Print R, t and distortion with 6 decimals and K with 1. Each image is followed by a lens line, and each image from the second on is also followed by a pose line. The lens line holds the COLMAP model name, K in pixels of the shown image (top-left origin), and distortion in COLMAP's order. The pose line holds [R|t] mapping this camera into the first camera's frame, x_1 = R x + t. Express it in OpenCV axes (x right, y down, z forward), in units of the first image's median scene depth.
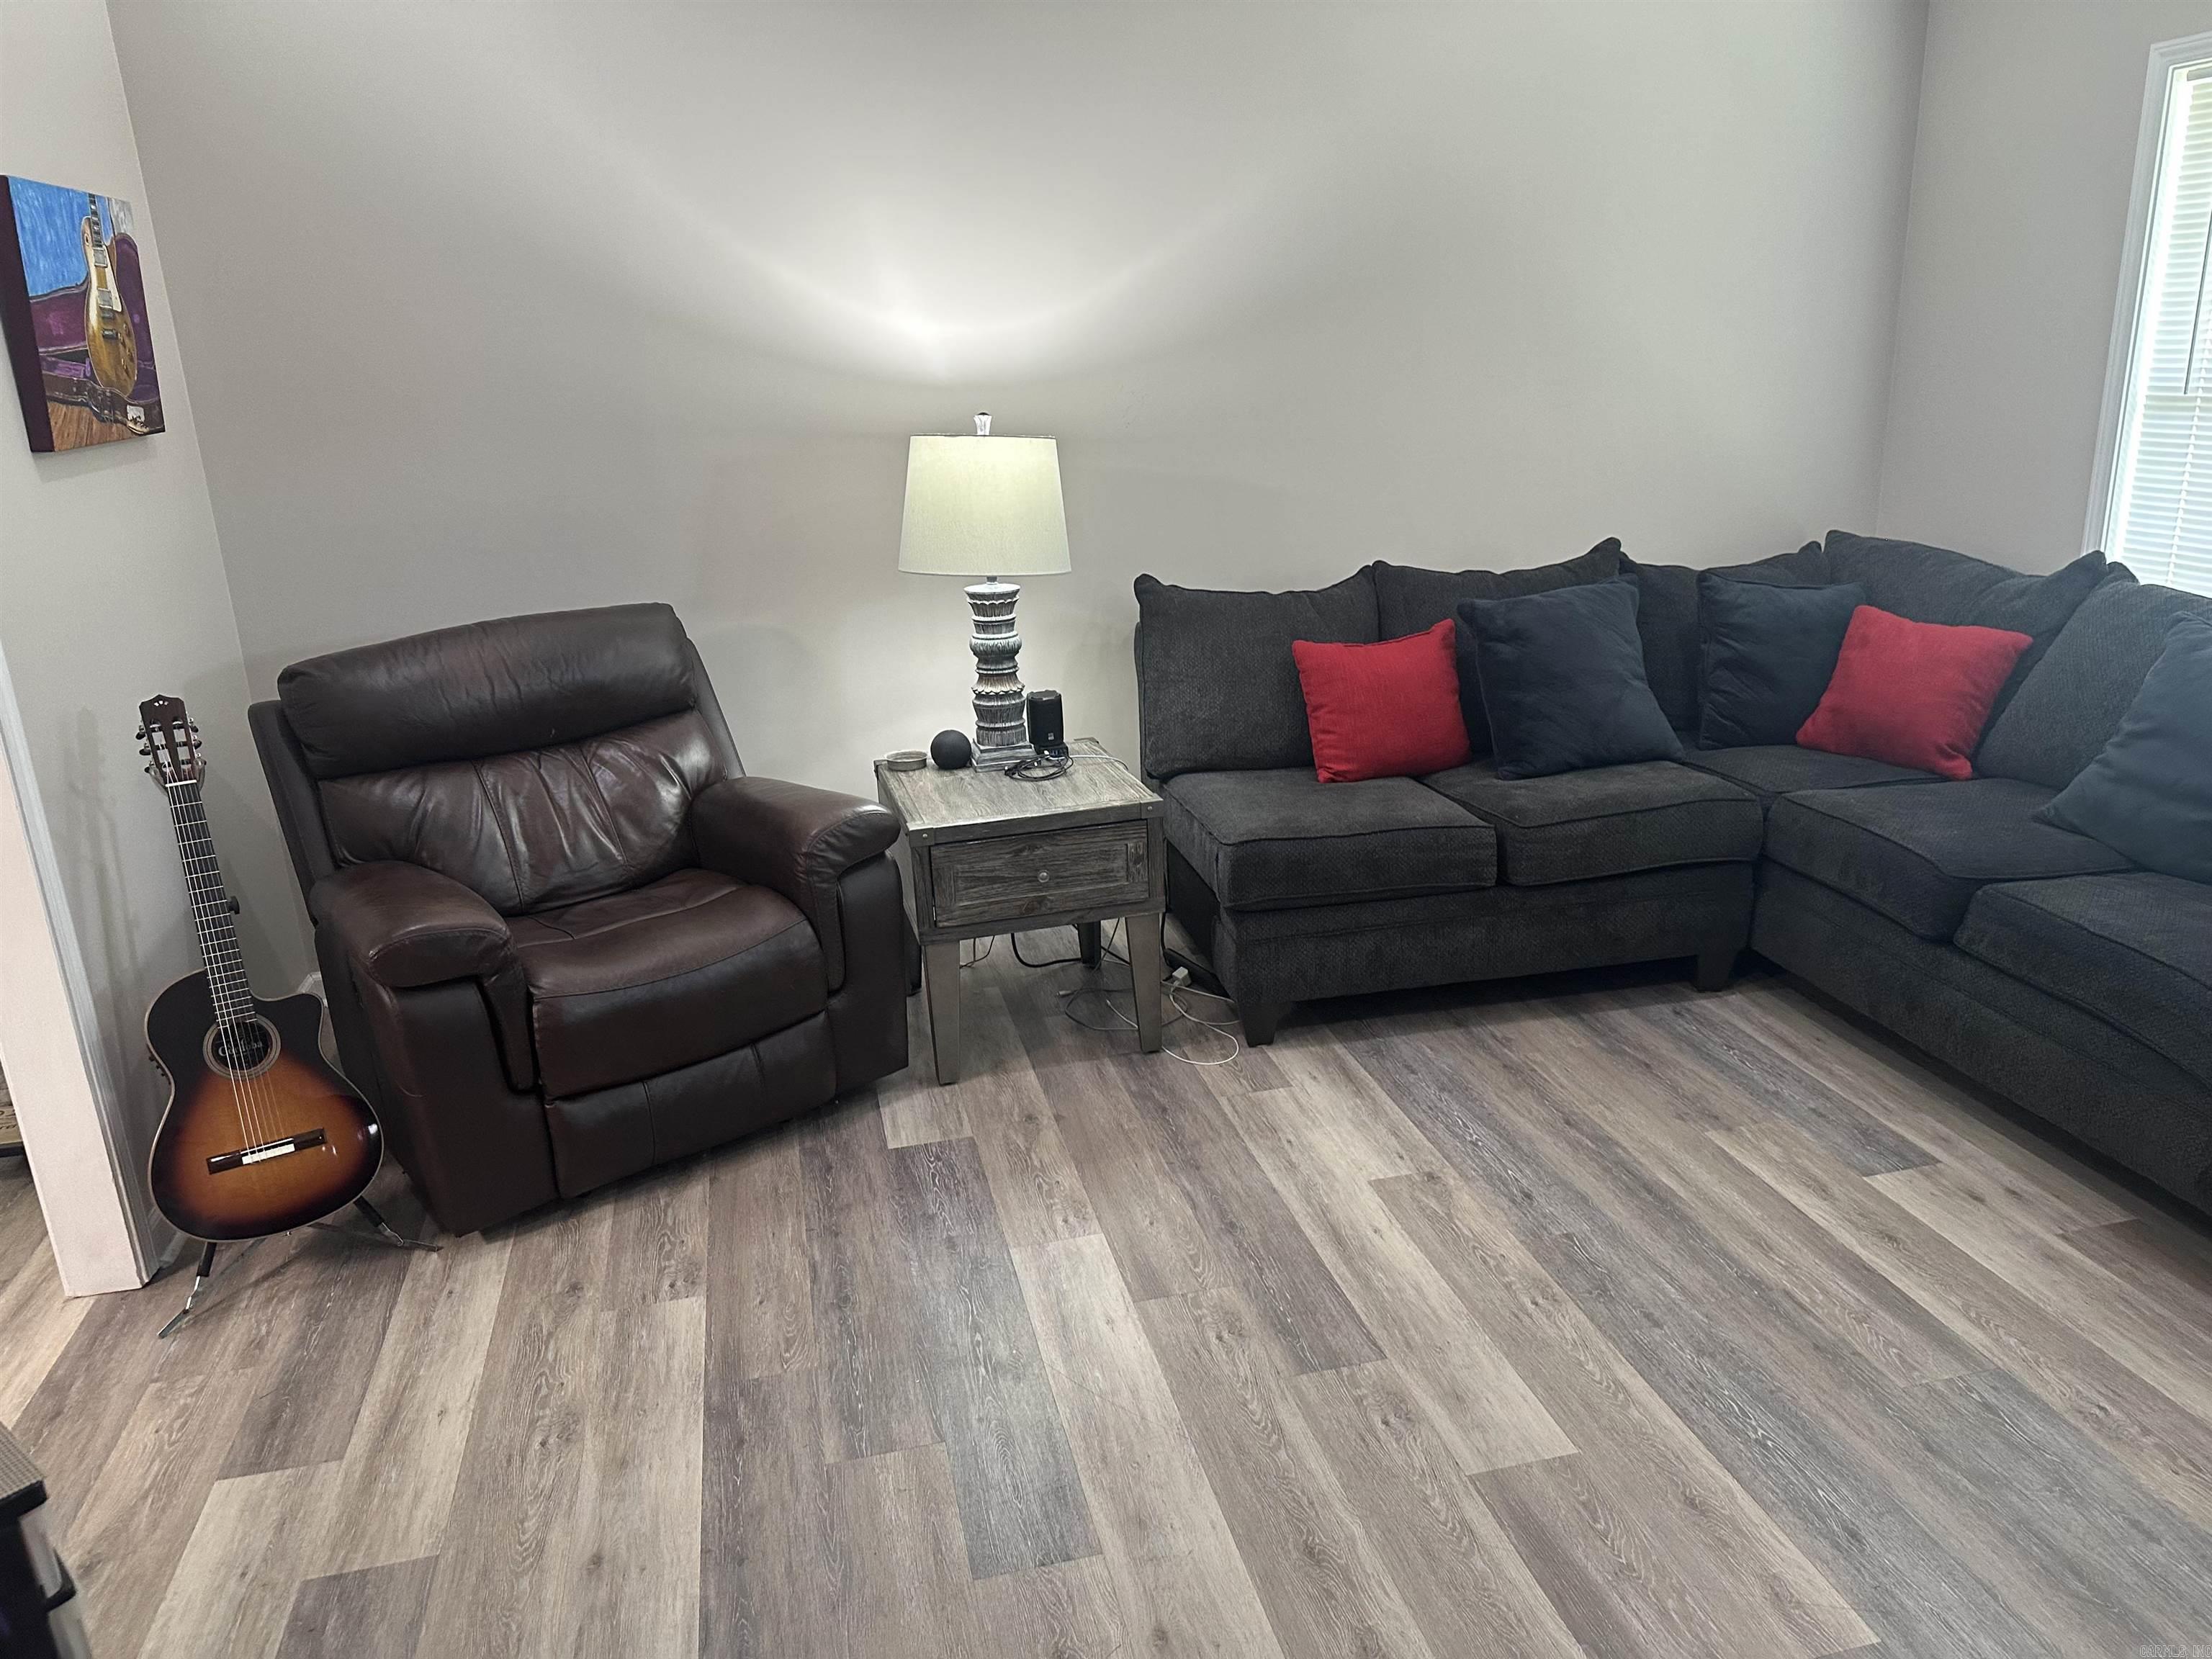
lens RADIAL K [[1551.4, 0, 1113.5], [0, 1551.4, 835.5], [0, 0, 1]] dist [0.157601, -0.247742]
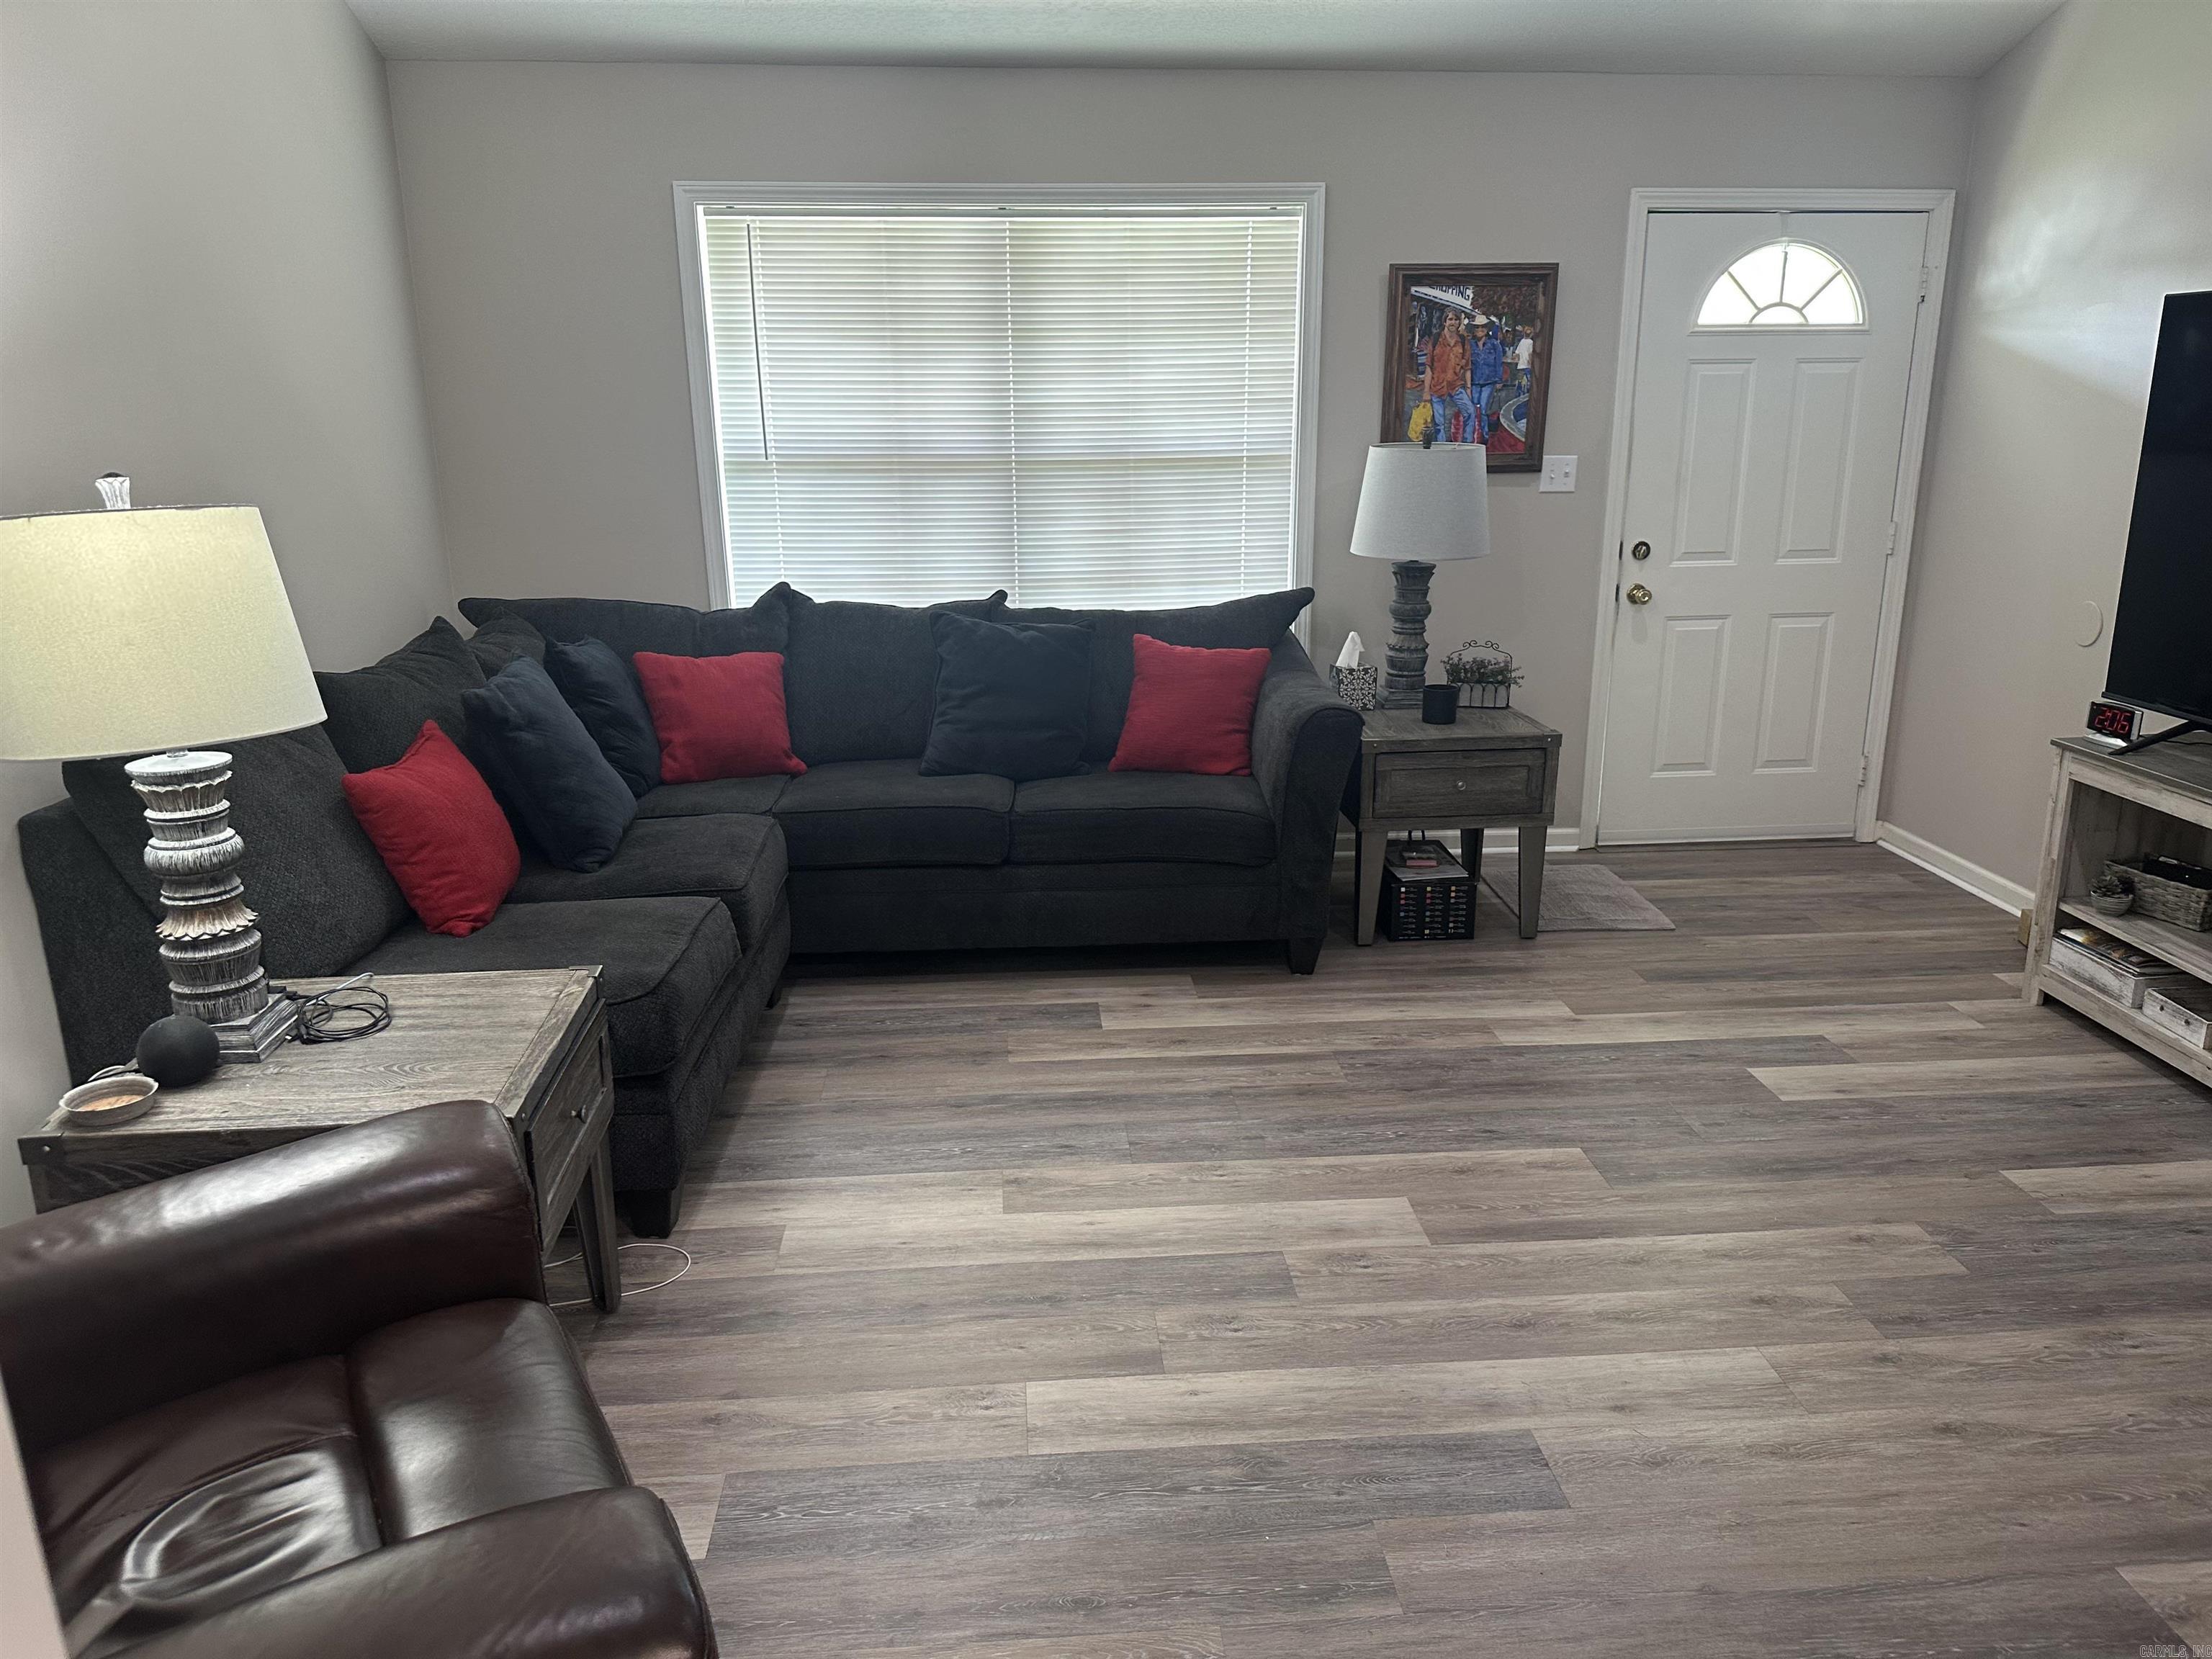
lens RADIAL K [[1536.7, 0, 1115.1], [0, 1536.7, 838.6], [0, 0, 1]] dist [0.144109, -0.173034]
pose [[0.163317, -0.233296, 0.958593, -0.620899], [0.293981, 0.939007, 0.178443, -0.138752], [-0.941755, 0.252665, 0.221940, 0.558795]]
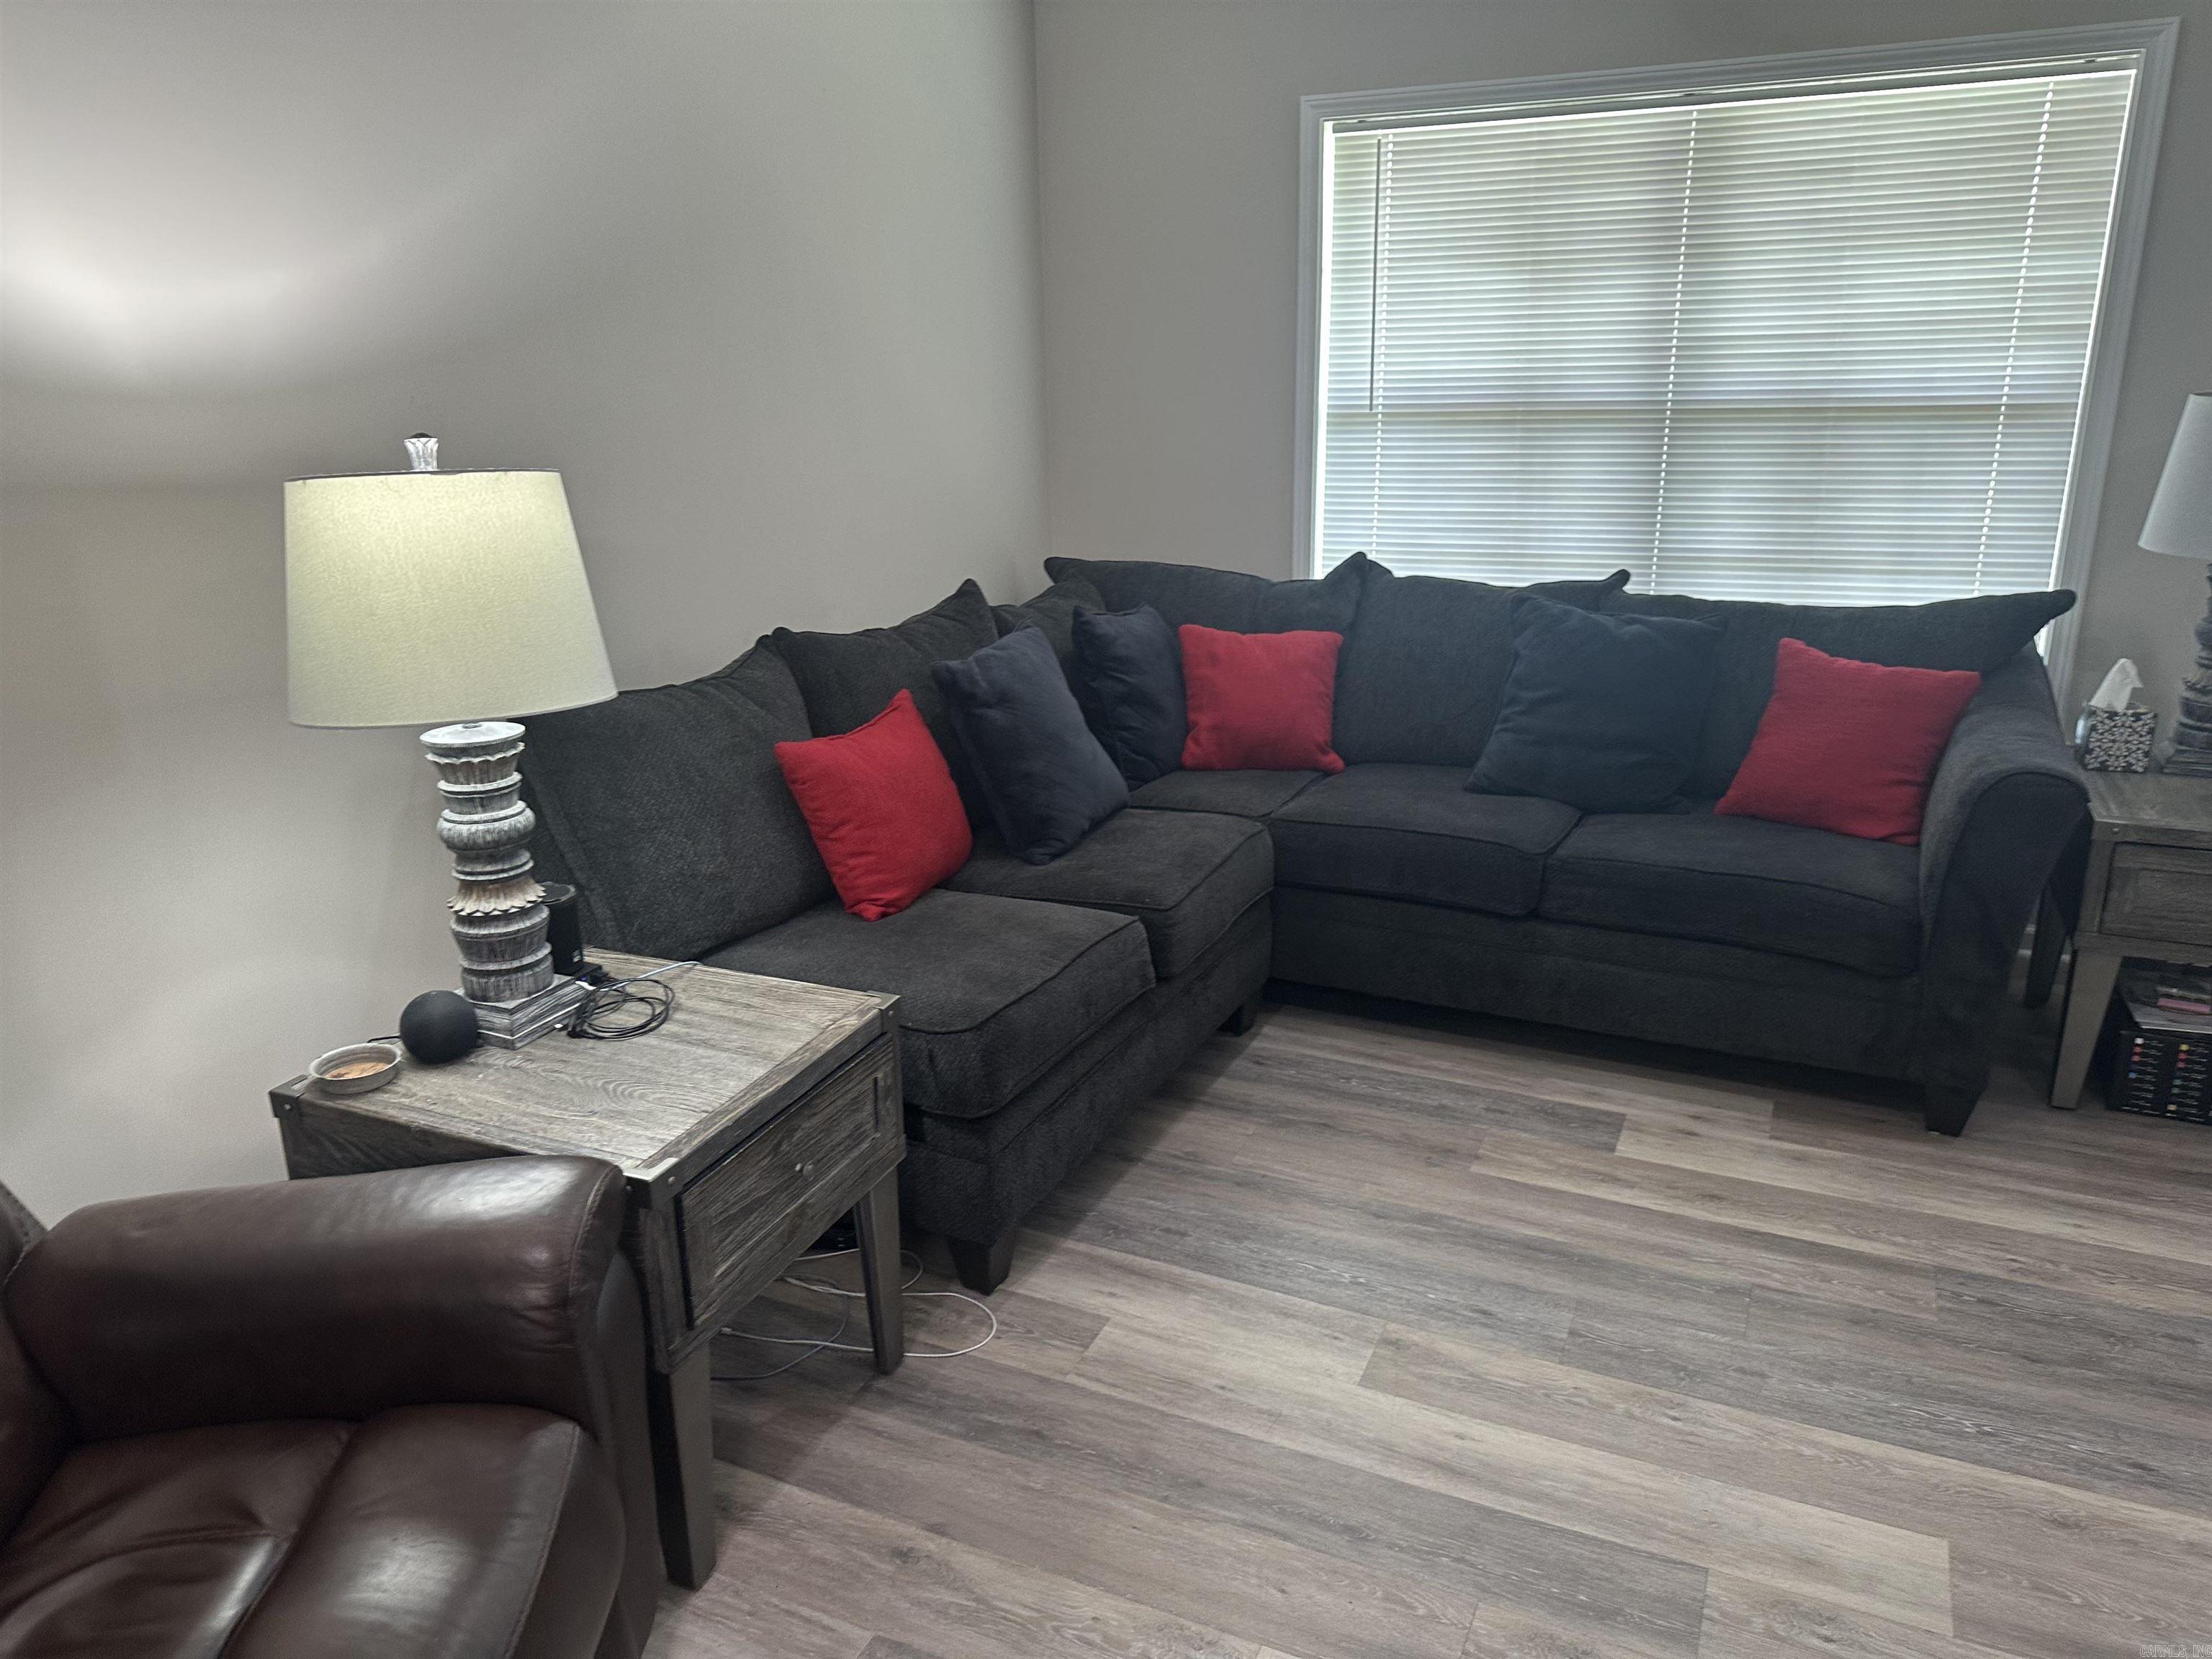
lens RADIAL K [[1551.4, 0, 1113.5], [0, 1551.4, 835.5], [0, 0, 1]] dist [0.157601, -0.247742]
pose [[0.622317, -0.205960, 0.755184, -0.392555], [0.227394, 0.970725, 0.077358, -0.117523], [-0.749009, 0.123583, 0.650933, 0.464077]]
